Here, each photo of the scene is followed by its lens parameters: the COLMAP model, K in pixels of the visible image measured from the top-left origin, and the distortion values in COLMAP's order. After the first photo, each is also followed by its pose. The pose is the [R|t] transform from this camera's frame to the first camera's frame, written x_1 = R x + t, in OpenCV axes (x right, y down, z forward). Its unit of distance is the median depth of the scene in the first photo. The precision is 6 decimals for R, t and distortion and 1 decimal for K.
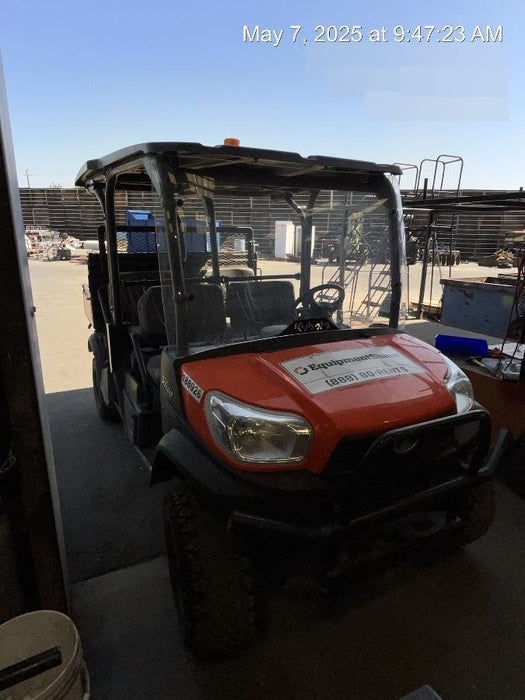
lens RADIAL K [[427.8, 0, 262.5], [0, 427.8, 350.0], [0, 0, 1]] dist [-0.016169, 0.000776]
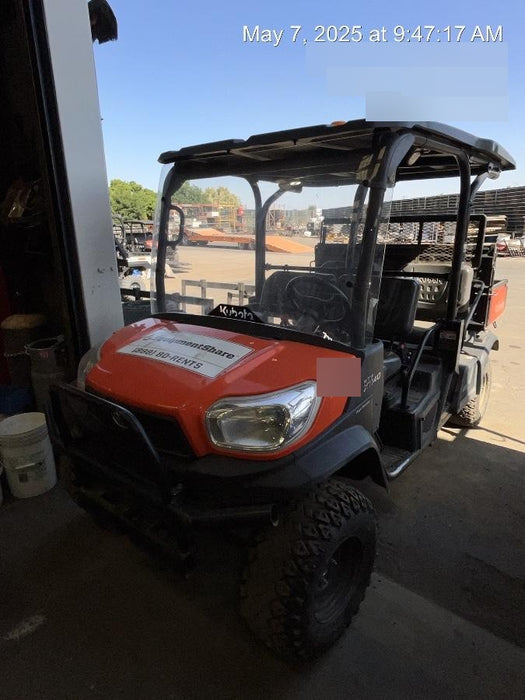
lens RADIAL K [[427.8, 0, 262.5], [0, 427.8, 350.0], [0, 0, 1]] dist [-0.016169, 0.000776]
pose [[0.422802, 0.240053, -0.873850, 1.231013], [-0.236436, 0.960100, 0.149349, -0.162901], [0.874835, 0.143464, 0.462689, 0.734078]]
